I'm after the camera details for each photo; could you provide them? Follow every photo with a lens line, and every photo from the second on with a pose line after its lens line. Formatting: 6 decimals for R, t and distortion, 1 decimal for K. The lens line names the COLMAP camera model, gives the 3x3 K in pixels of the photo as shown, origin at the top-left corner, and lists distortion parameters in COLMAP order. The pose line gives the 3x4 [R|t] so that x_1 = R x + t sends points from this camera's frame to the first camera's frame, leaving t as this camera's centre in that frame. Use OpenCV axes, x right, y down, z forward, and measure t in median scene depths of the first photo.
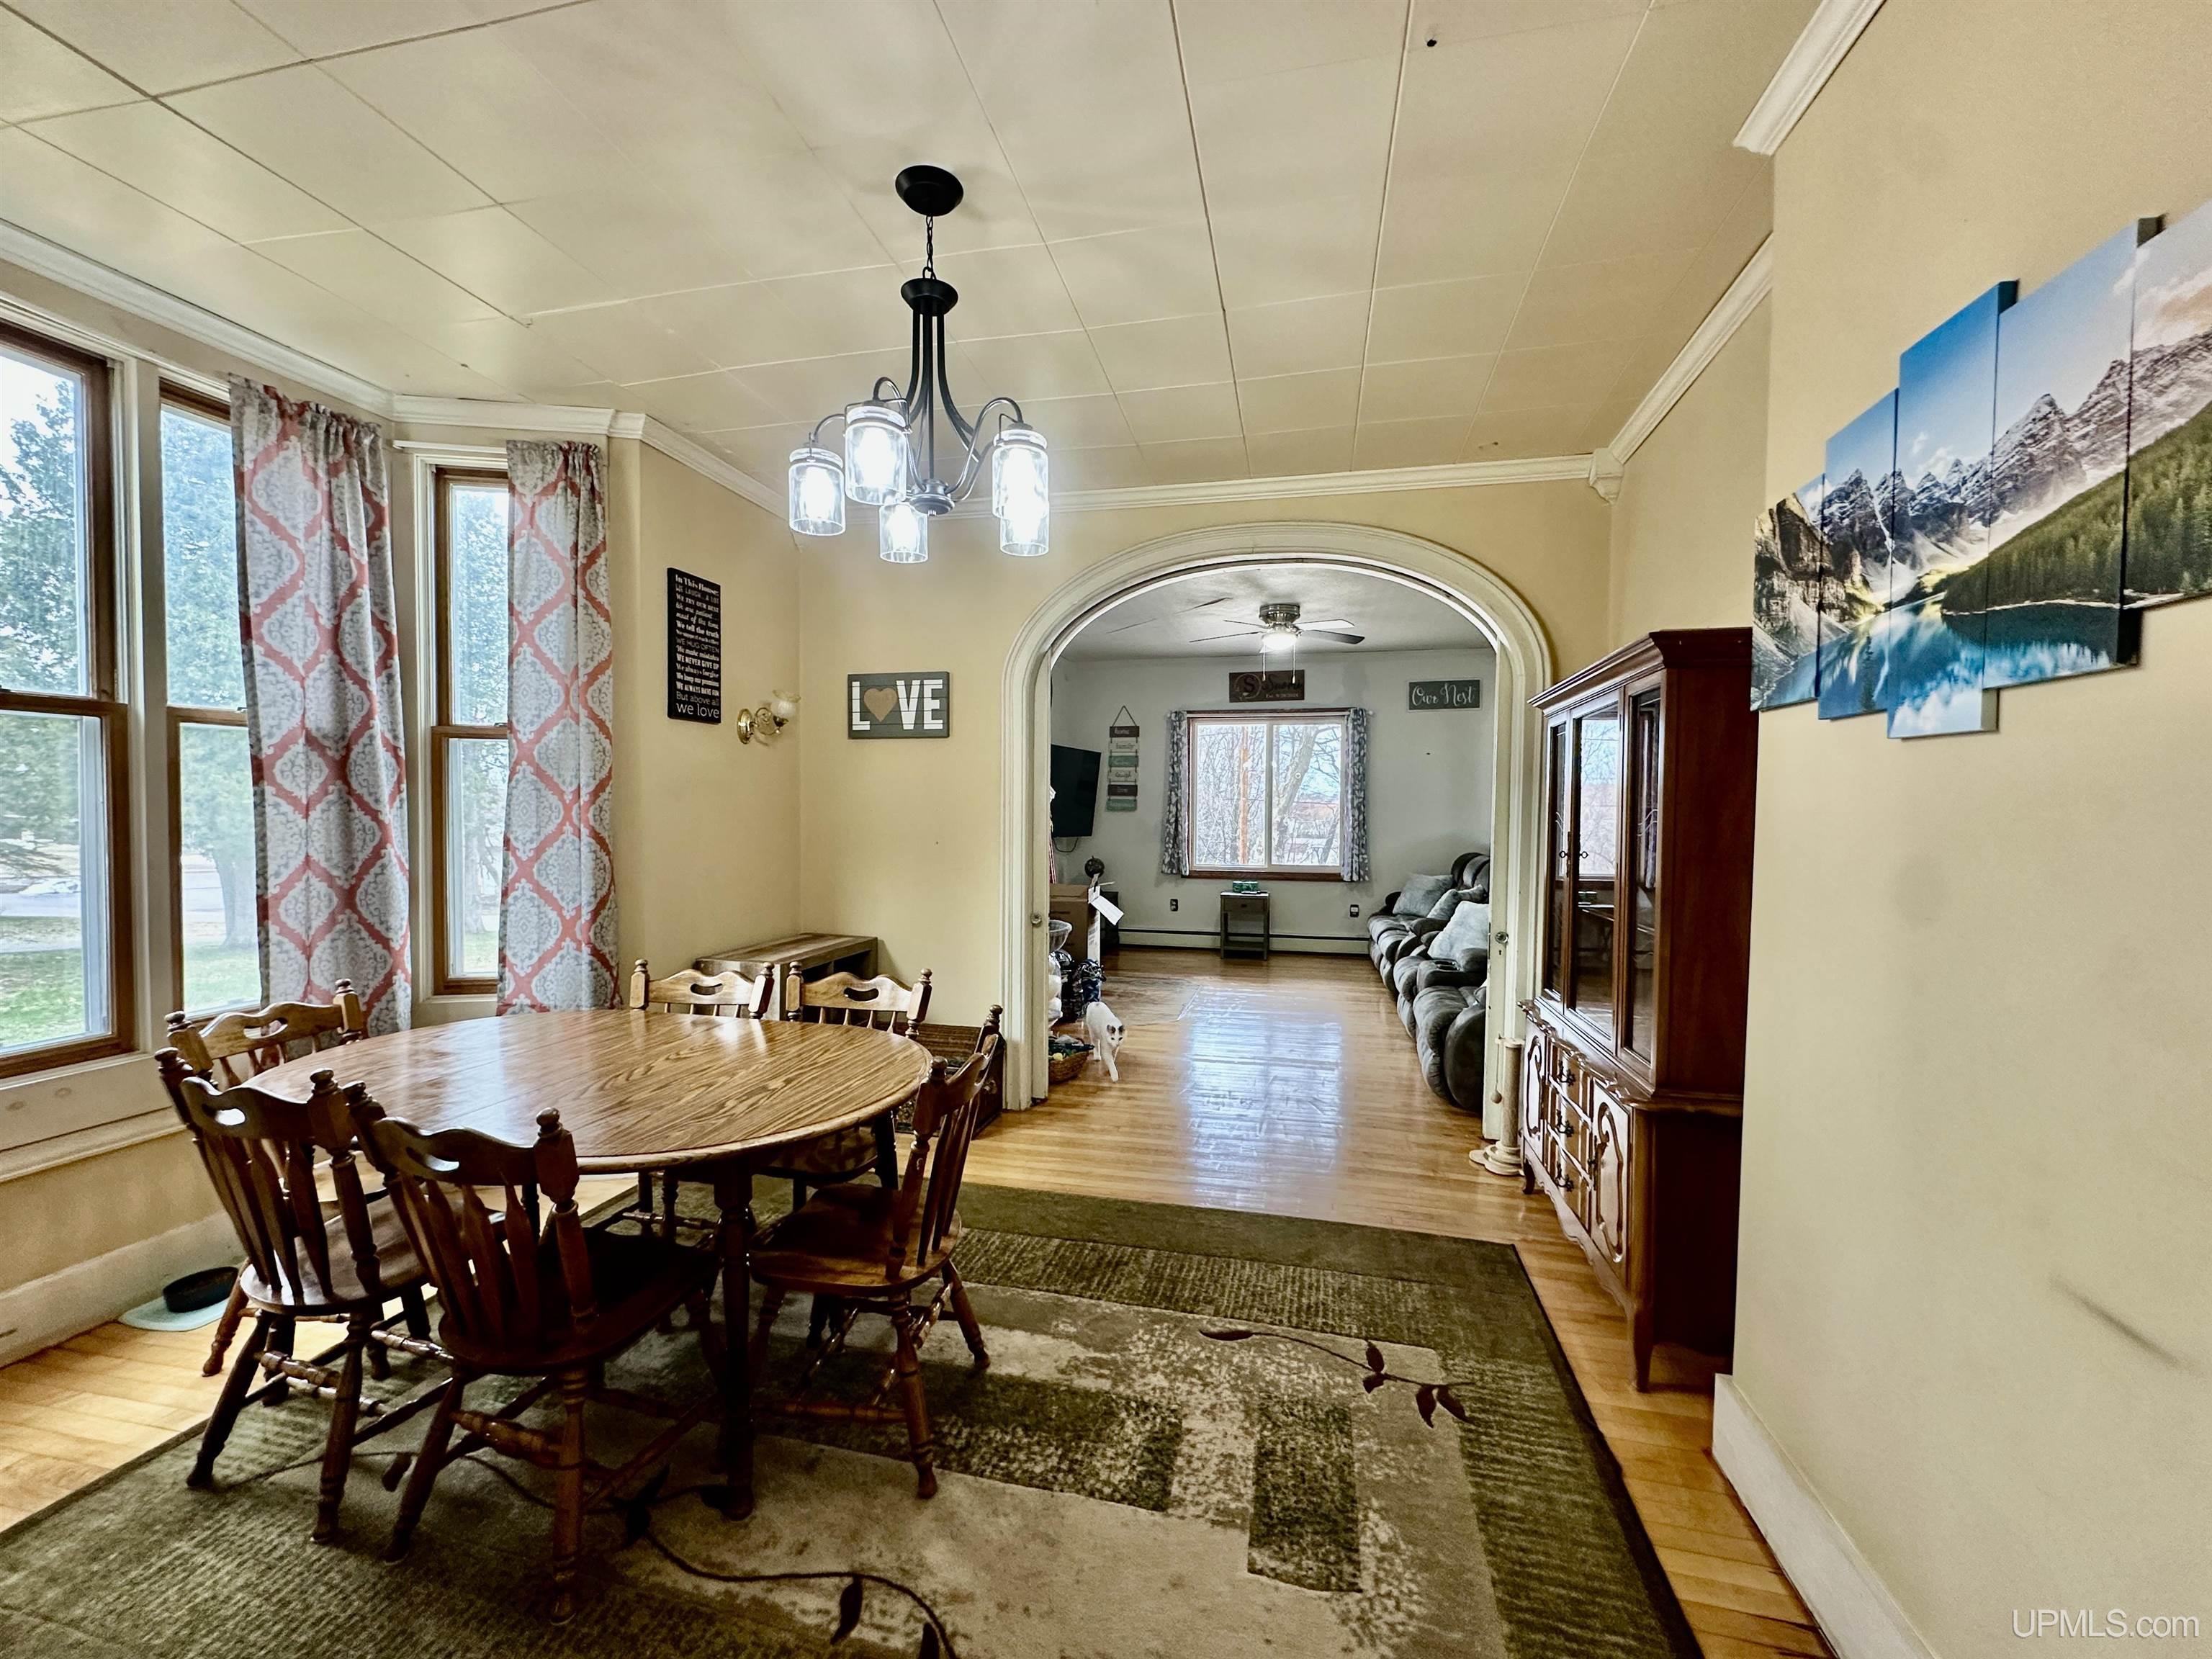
lens RADIAL K [[883.1, 0, 1106.7], [0, 883.1, 832.6], [0, 0, 1]] dist [-0.005298, 0.000916]
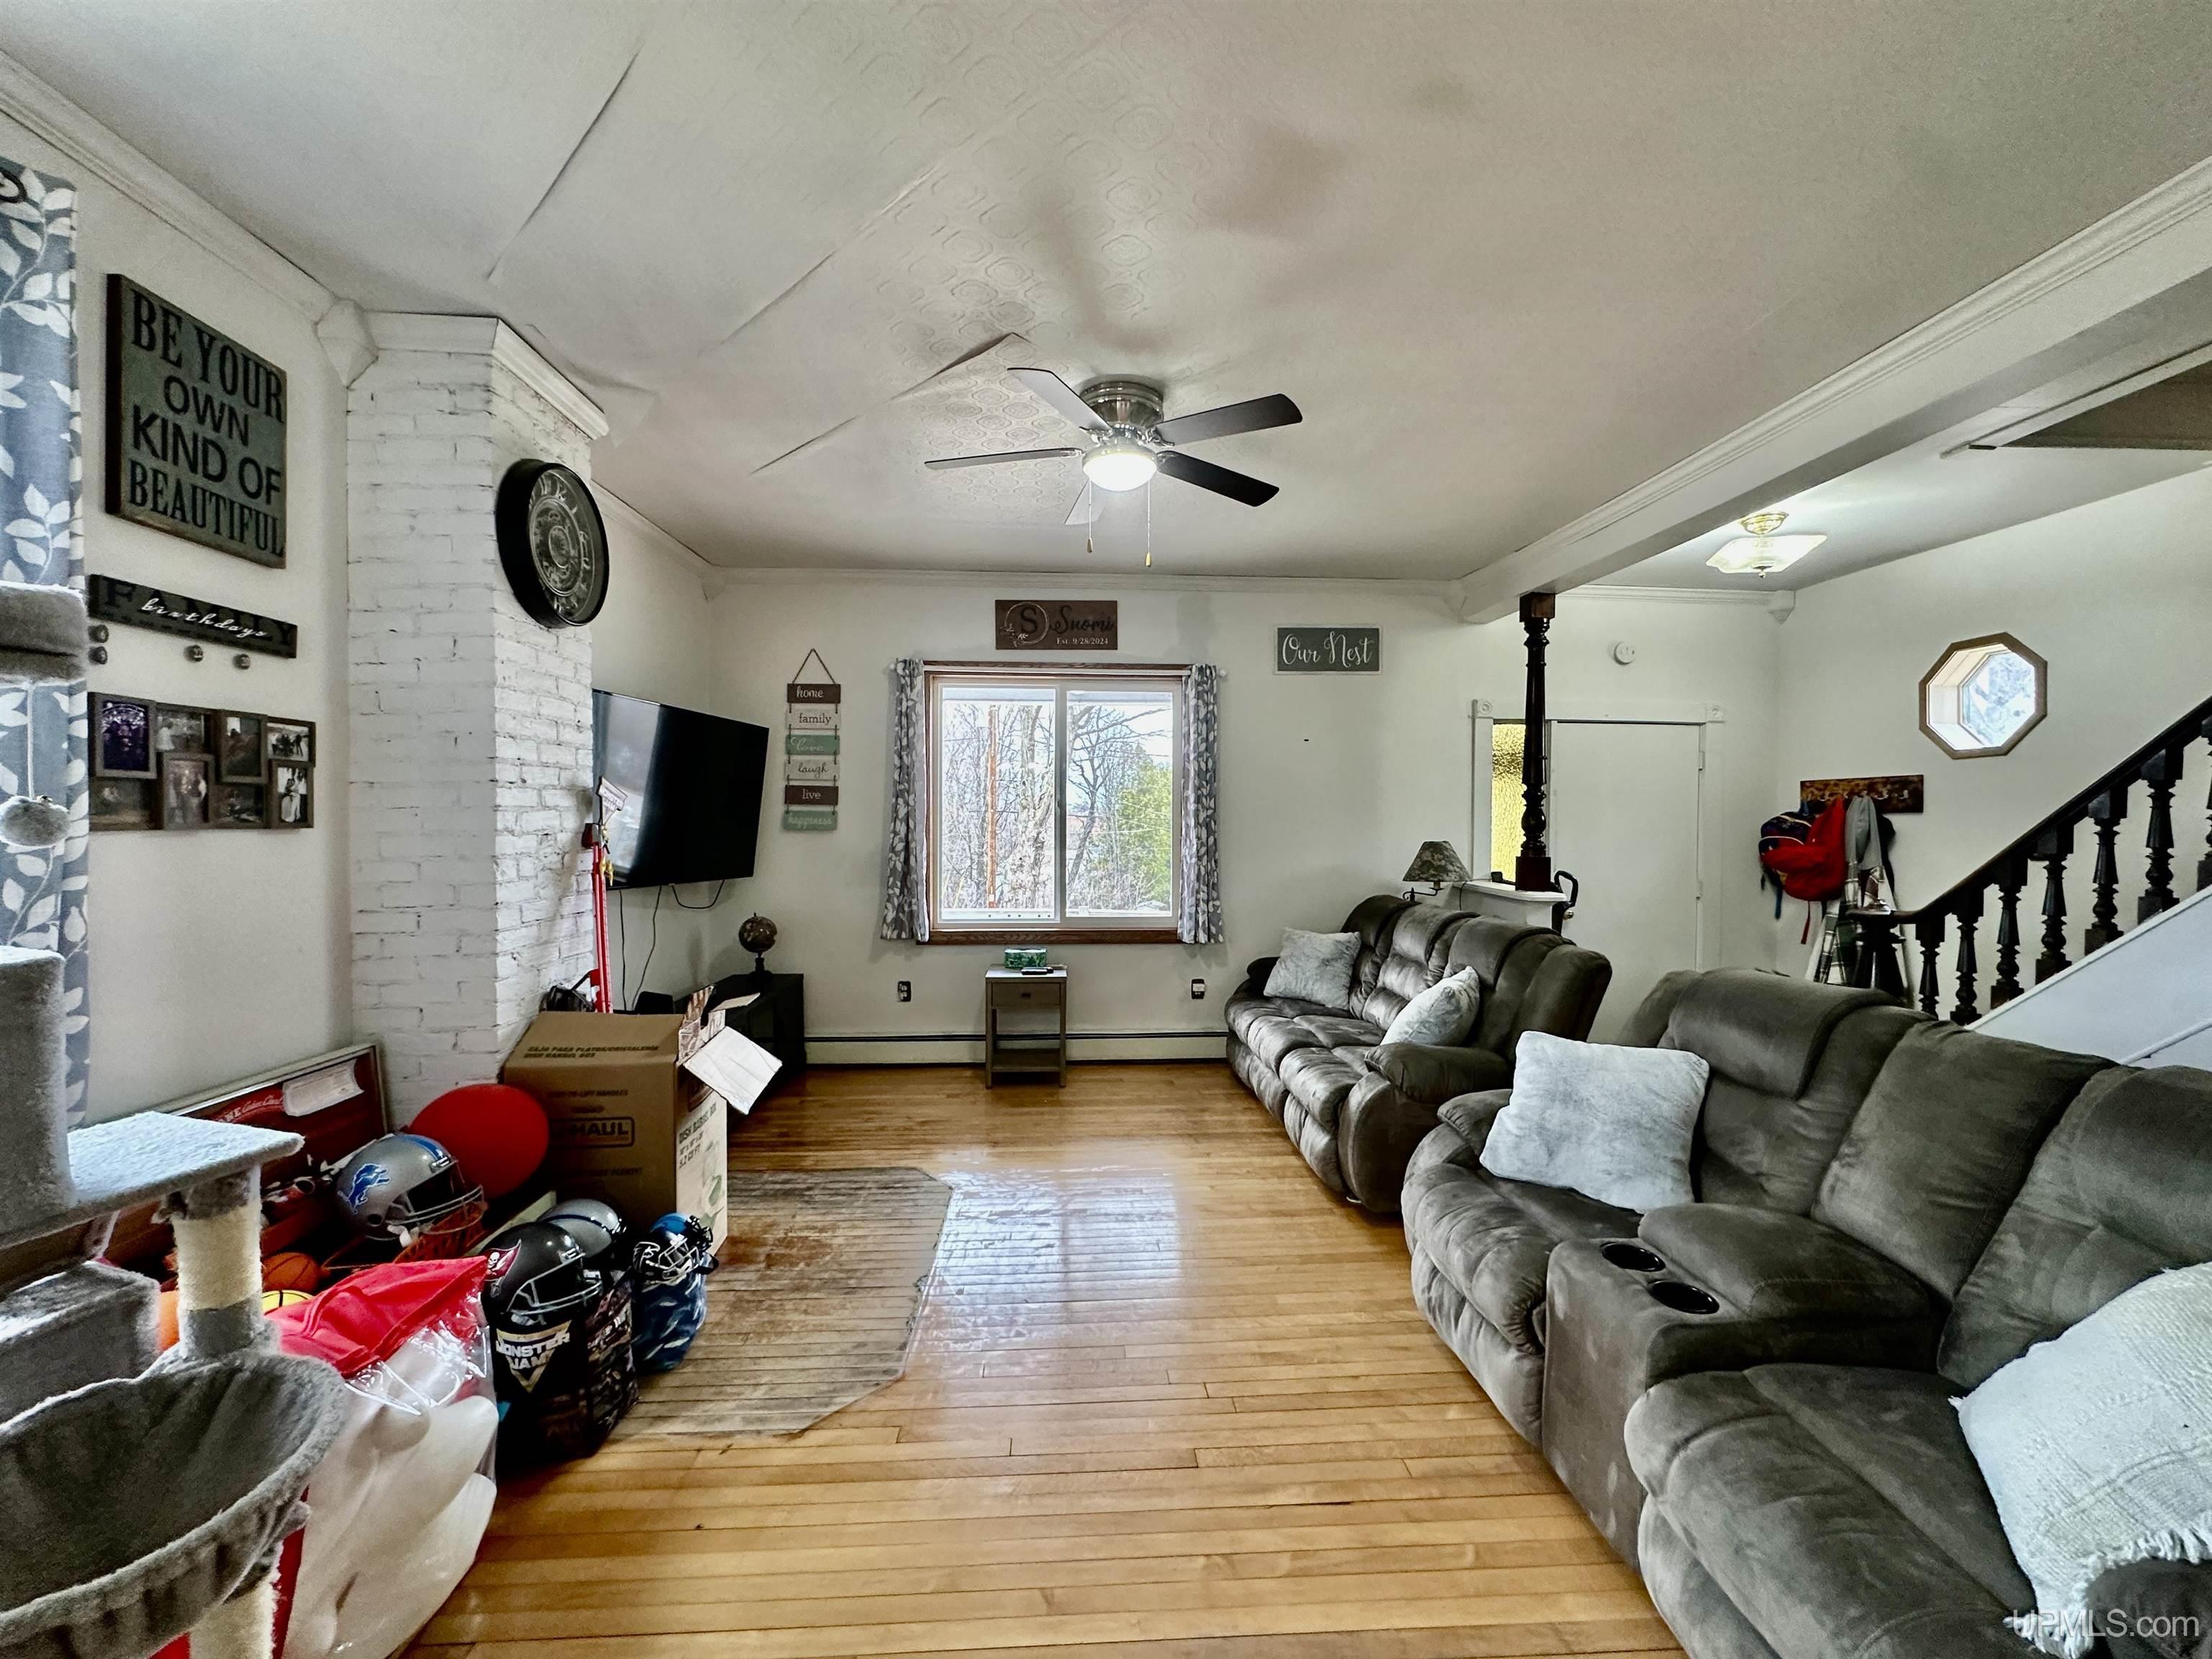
lens RADIAL K [[883.1, 0, 1110.1], [0, 883.1, 829.8], [0, 0, 1]] dist [-0.005298, 0.000916]
pose [[0.957737, -0.005864, 0.287587, 0.106089], [0.010612, 0.999832, -0.014956, -0.040335], [-0.287451, 0.017376, 0.957638, 1.069711]]
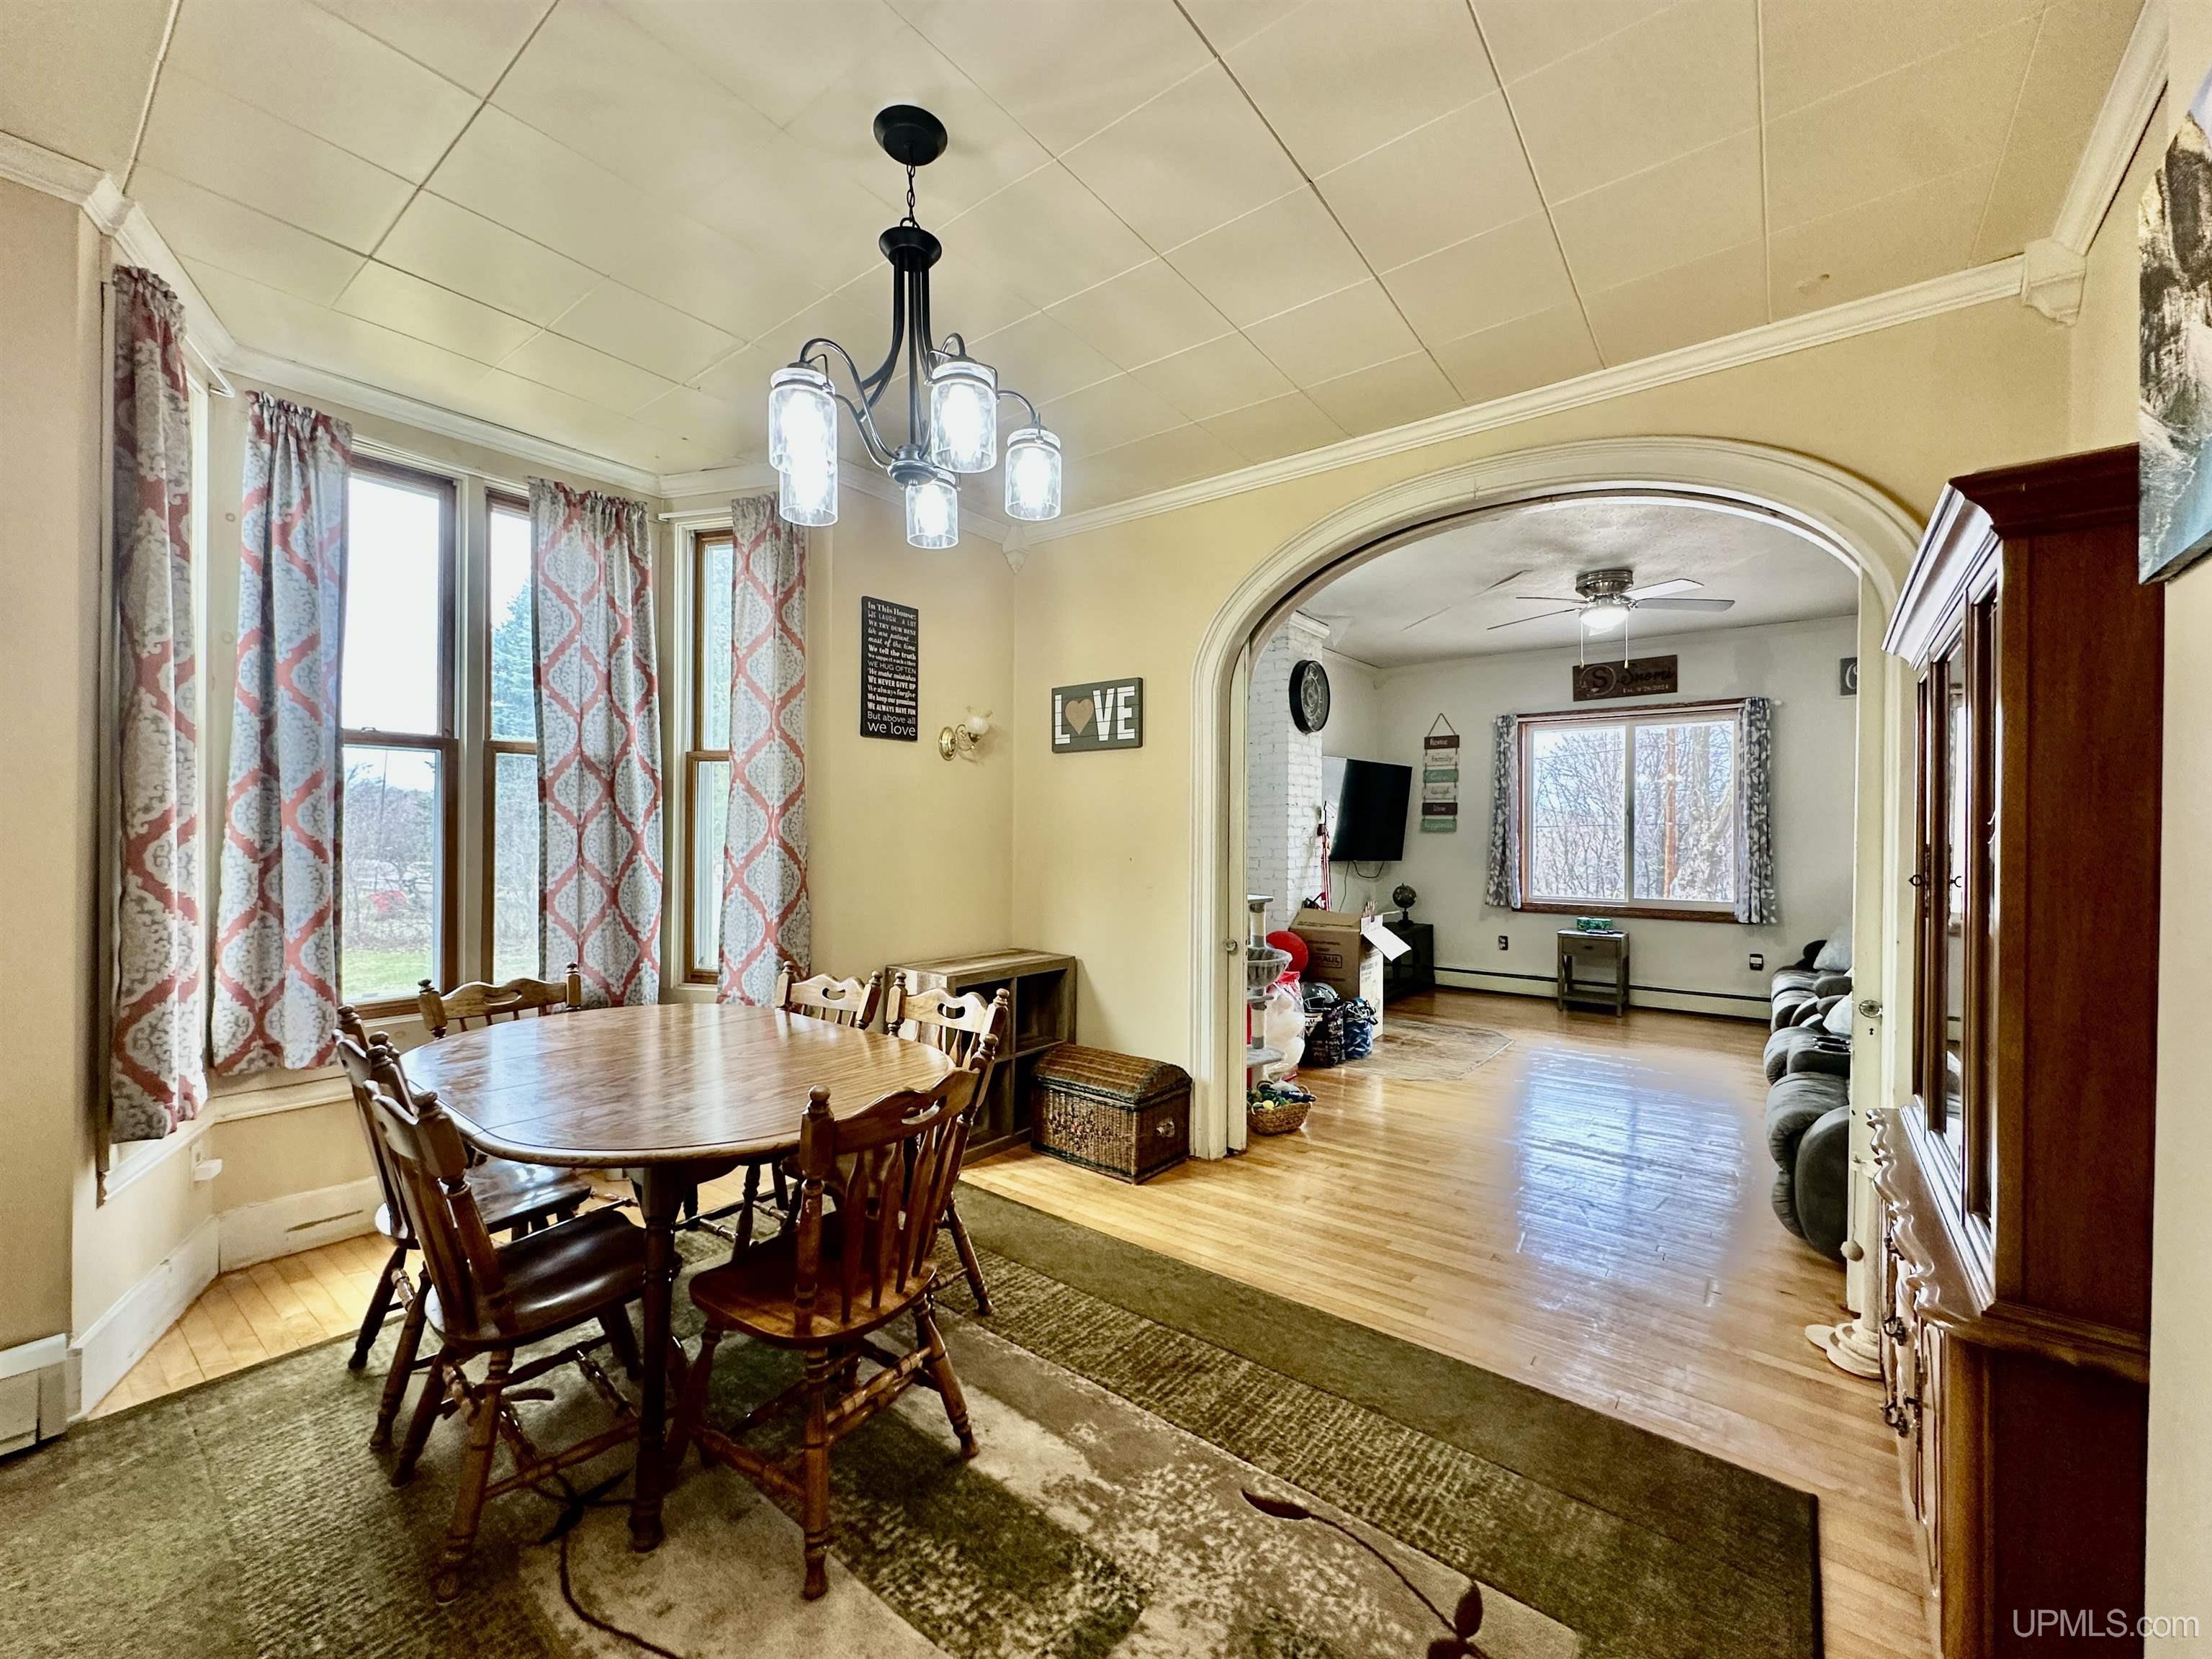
lens RADIAL K [[883.1, 0, 1103.4], [0, 883.1, 831.8], [0, 0, 1]] dist [-0.005298, 0.000916]
pose [[0.907111, -0.001585, -0.420888, 0.228953], [-0.012027, 0.999487, -0.029684, 0.013754], [0.420719, 0.031989, 0.906627, 0.170998]]
